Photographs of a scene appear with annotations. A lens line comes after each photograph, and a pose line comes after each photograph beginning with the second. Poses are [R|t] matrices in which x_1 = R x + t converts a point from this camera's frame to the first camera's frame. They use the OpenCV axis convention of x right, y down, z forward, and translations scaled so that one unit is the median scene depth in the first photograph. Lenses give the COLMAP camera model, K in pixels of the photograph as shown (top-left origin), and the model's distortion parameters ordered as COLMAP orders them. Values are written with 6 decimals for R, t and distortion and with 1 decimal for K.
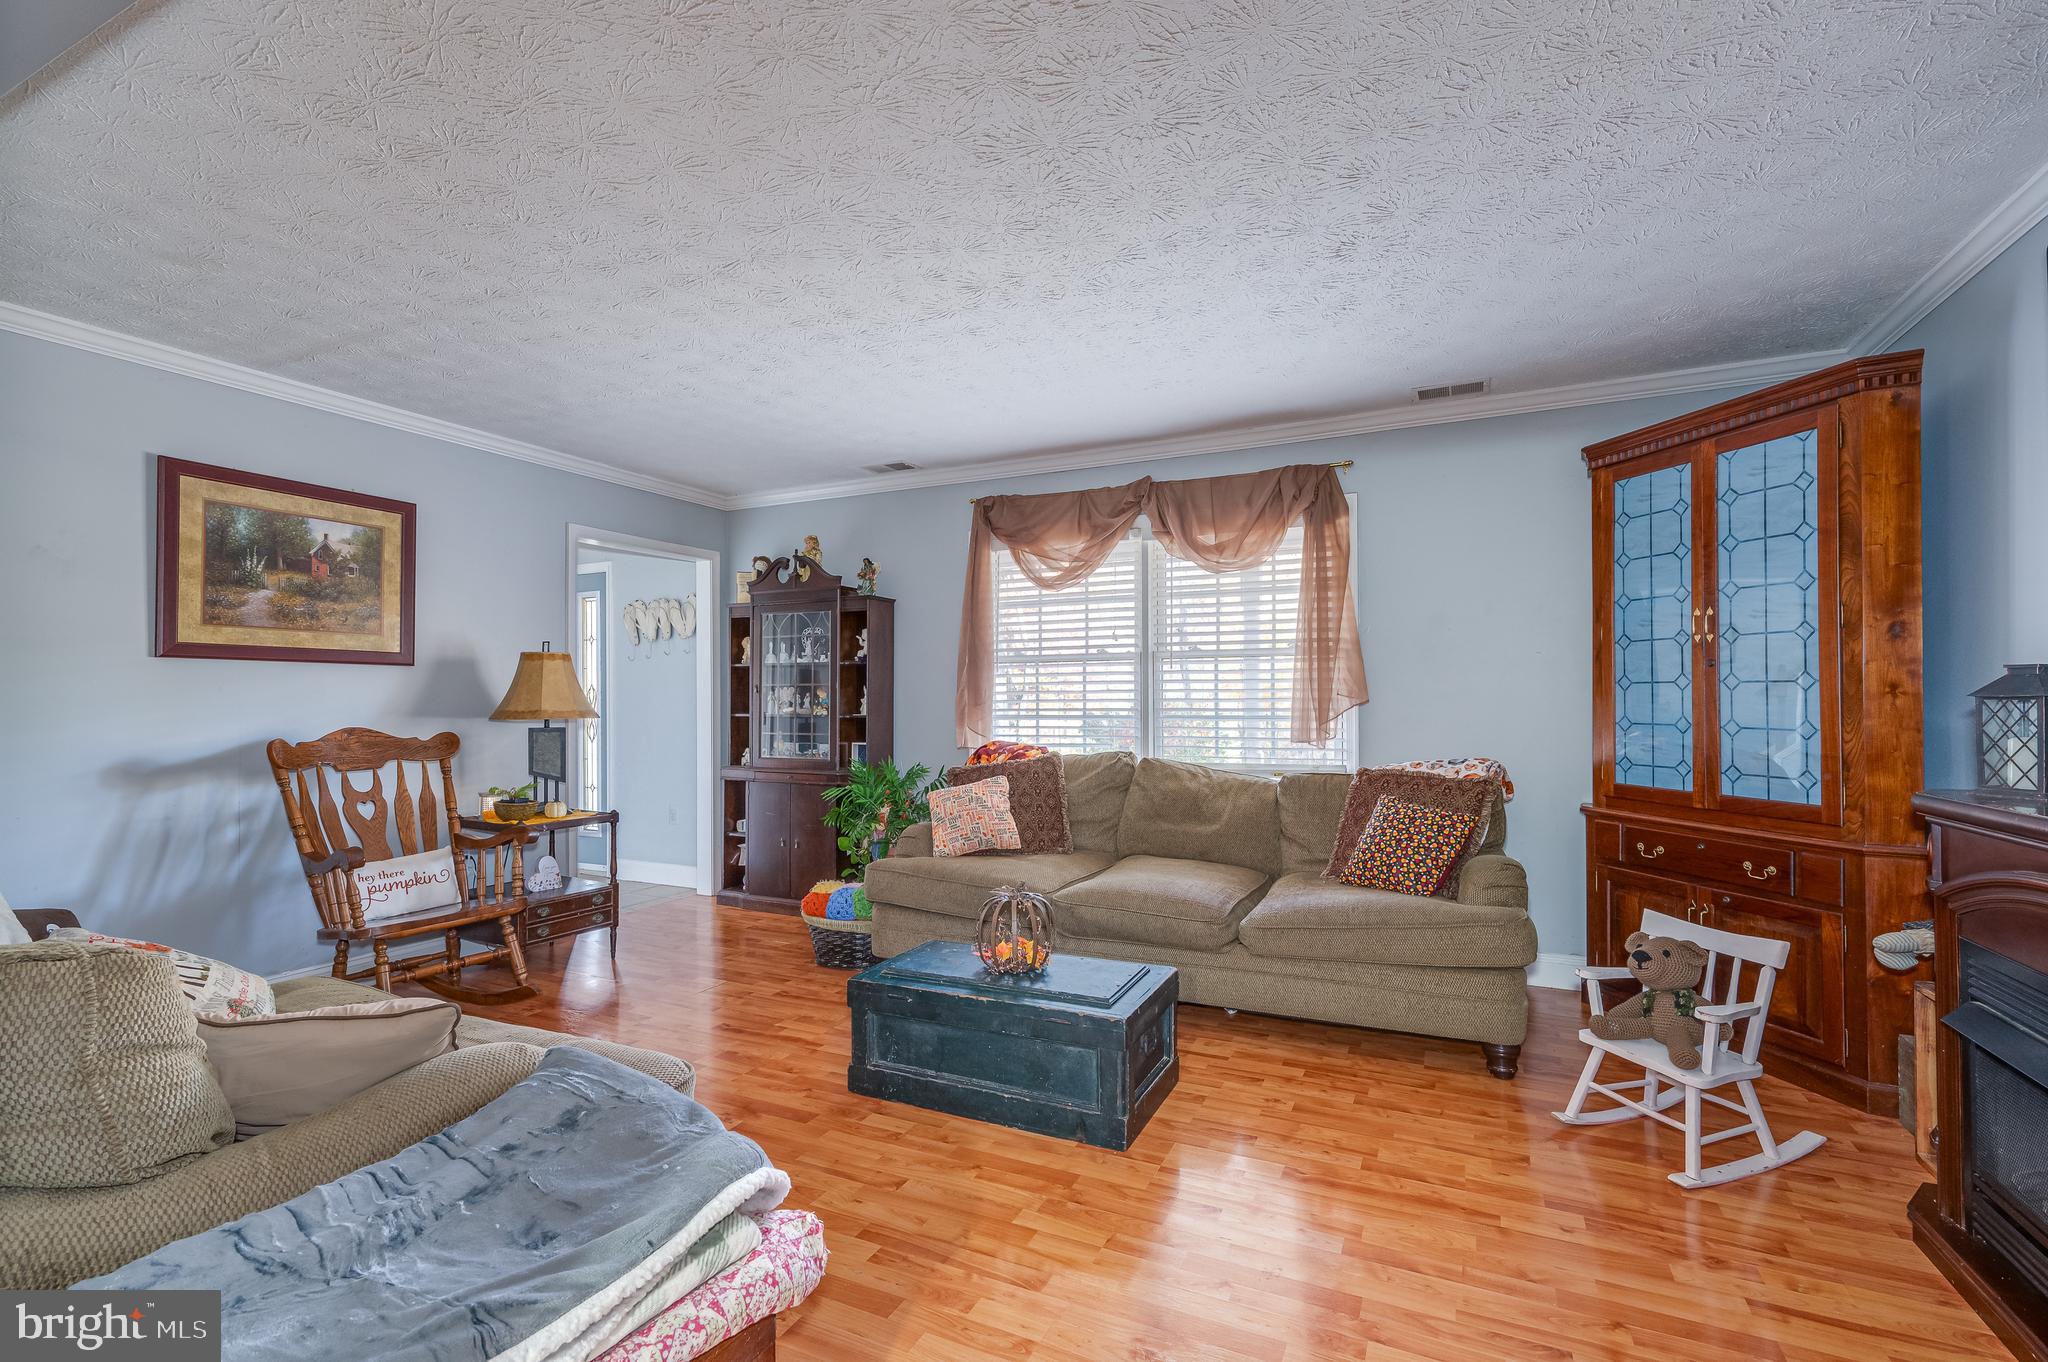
lens RADIAL K [[894.0, 0, 1029.0], [0, 894.0, 700.0], [0, 0, 1]] dist [0.001333, -0.000540]
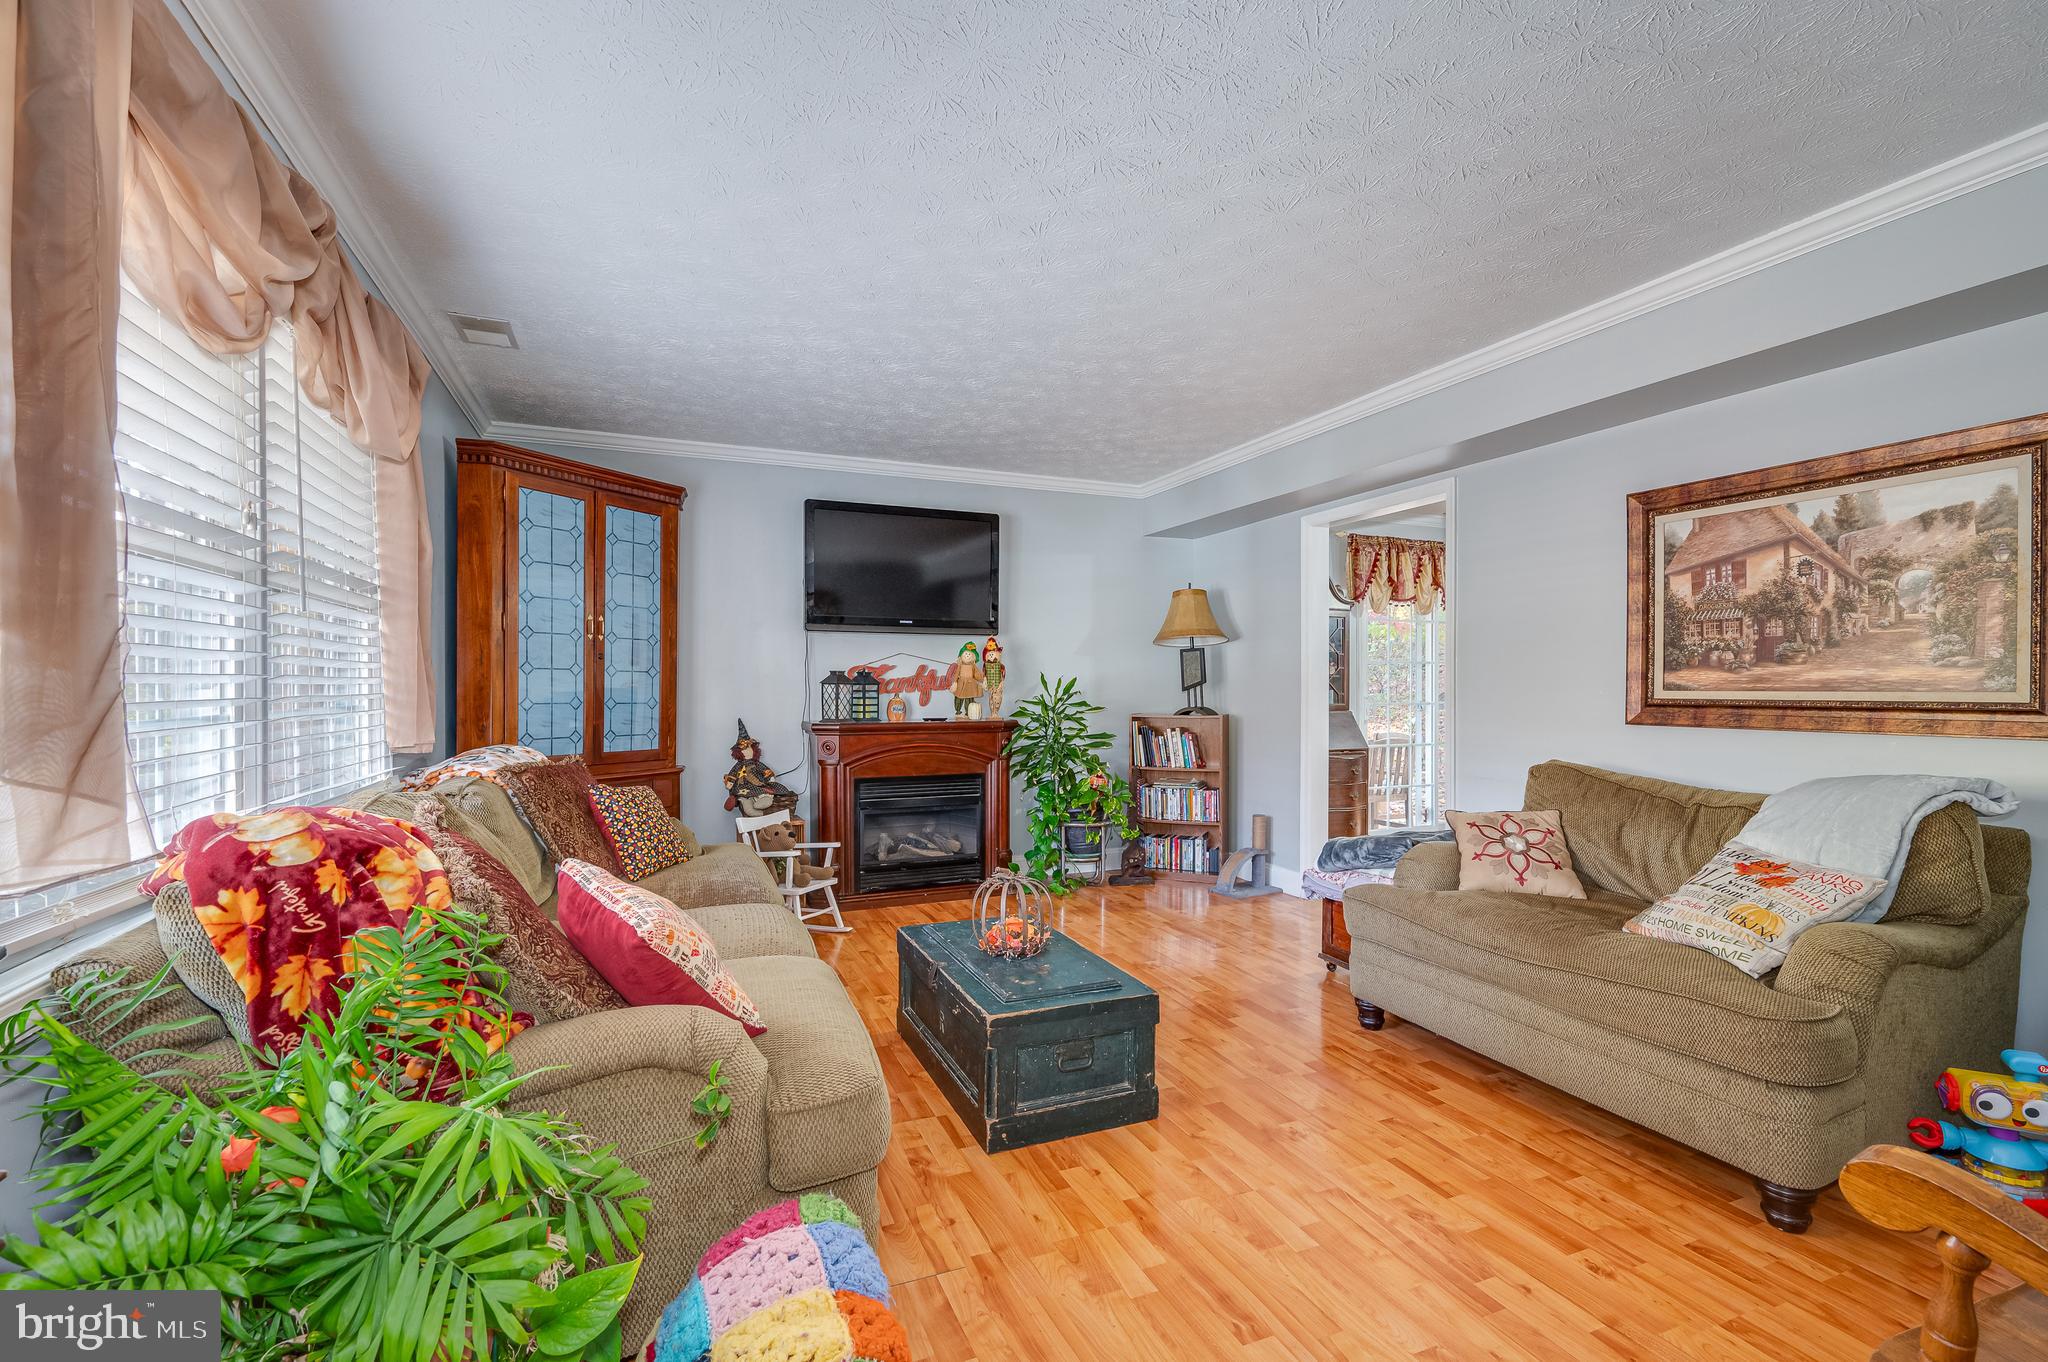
lens RADIAL K [[894.0, 0, 1021.7], [0, 894.0, 699.3], [0, 0, 1]] dist [0.001333, -0.000540]
pose [[-0.735169, -0.012907, 0.677761, -0.610683], [-0.007184, 0.999911, 0.011248, 0.003705], [-0.677846, 0.003400, -0.735196, 1.516638]]
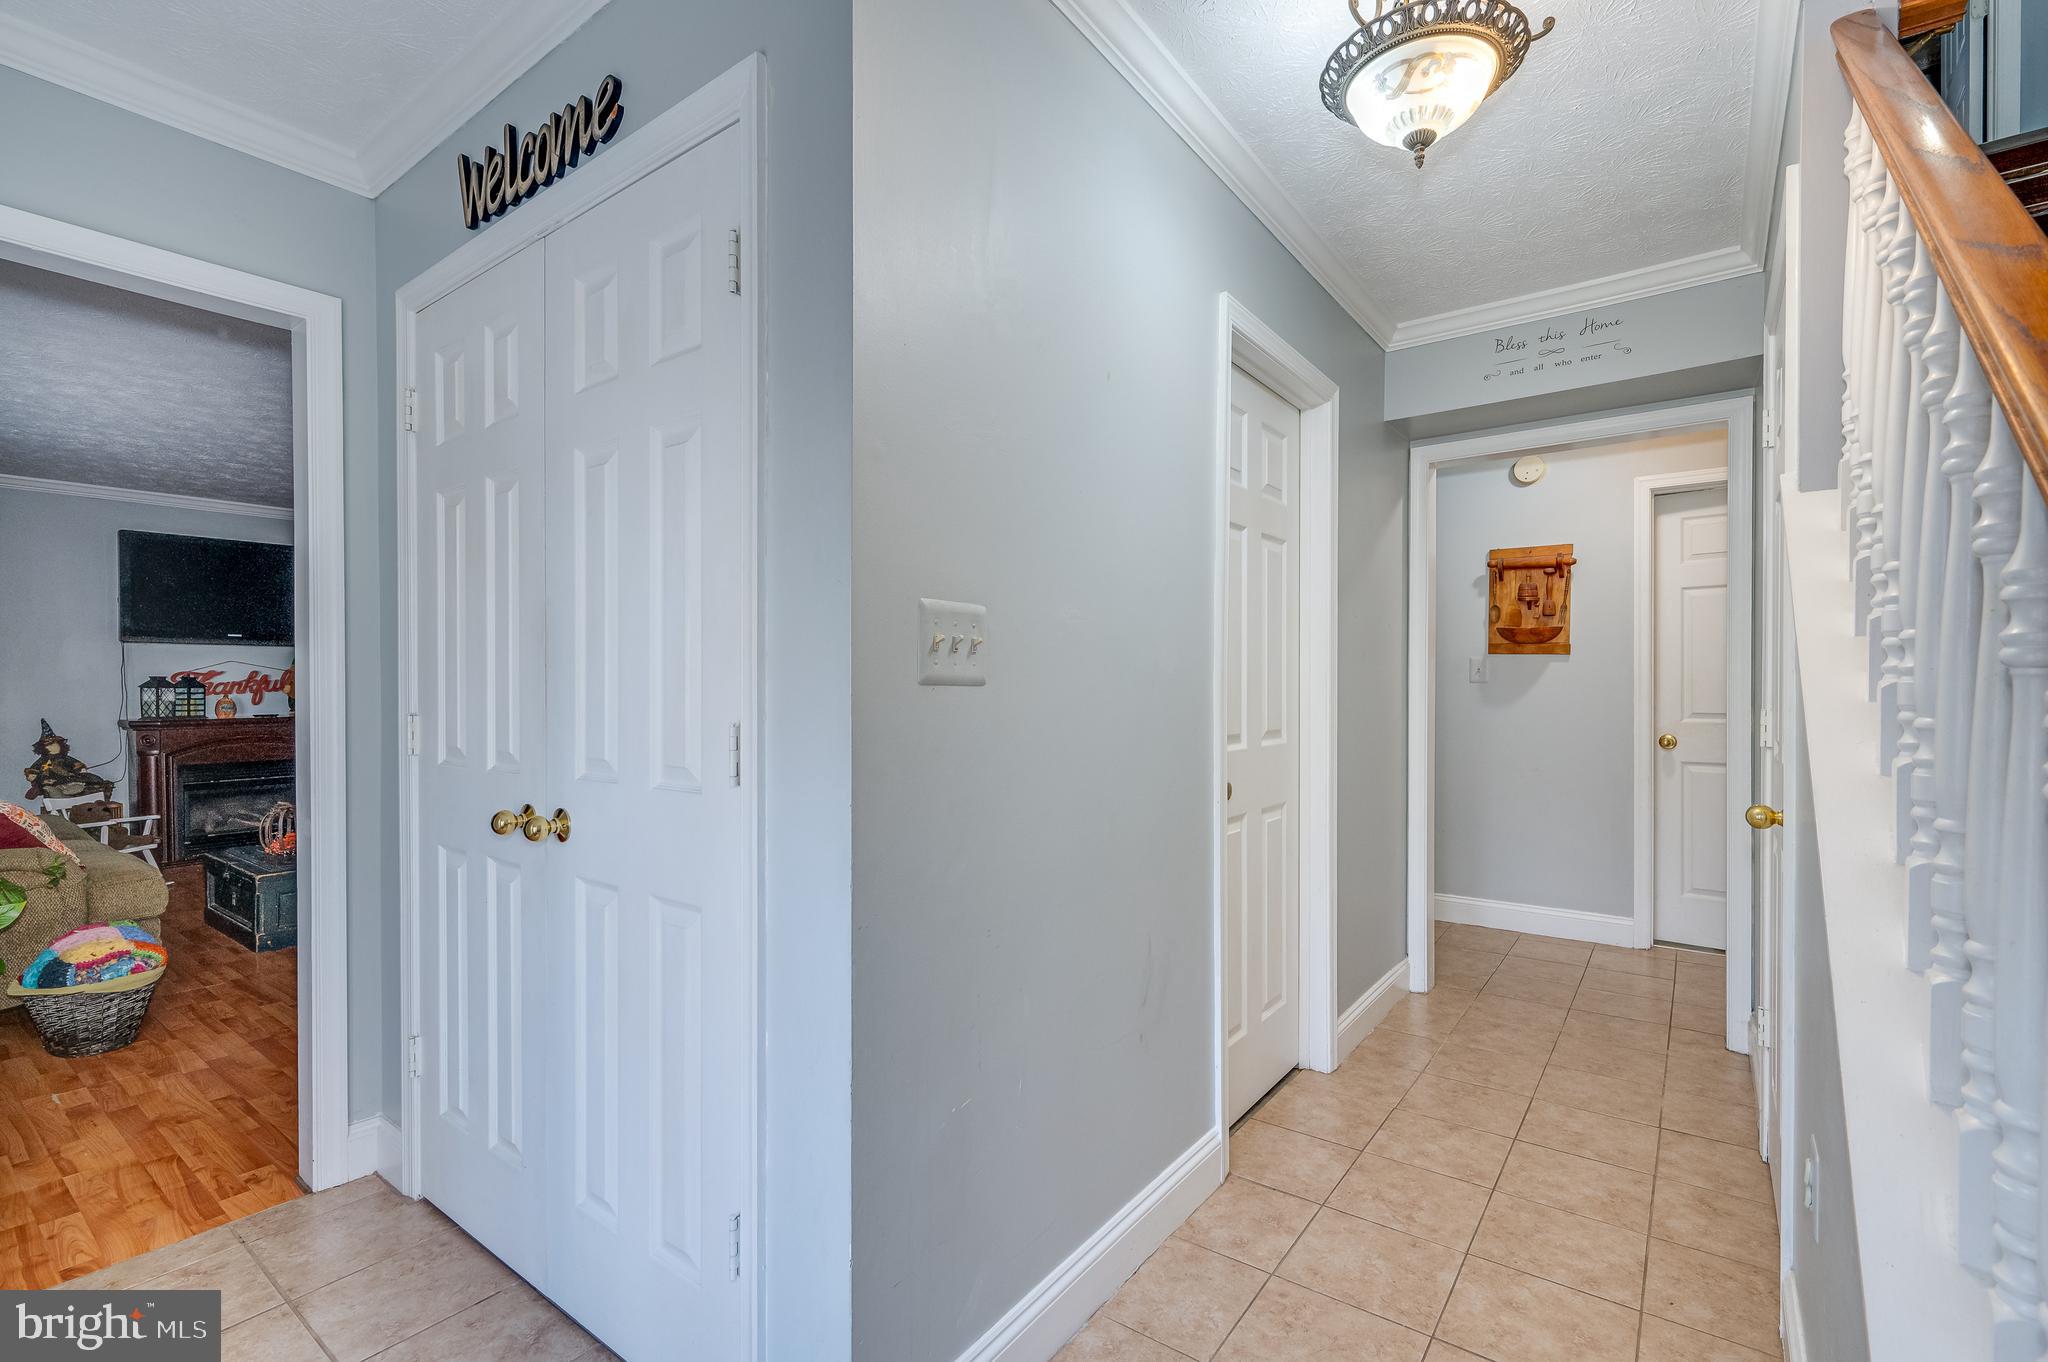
lens RADIAL K [[894.0, 0, 995.5], [0, 894.0, 693.2], [0, 0, 1]] dist [0.001333, -0.000540]
pose [[-0.976357, 0.000993, 0.216163, -1.411151], [0.002150, 0.999985, 0.005116, 0.003386], [-0.216155, 0.005460, -0.976344, 2.022408]]
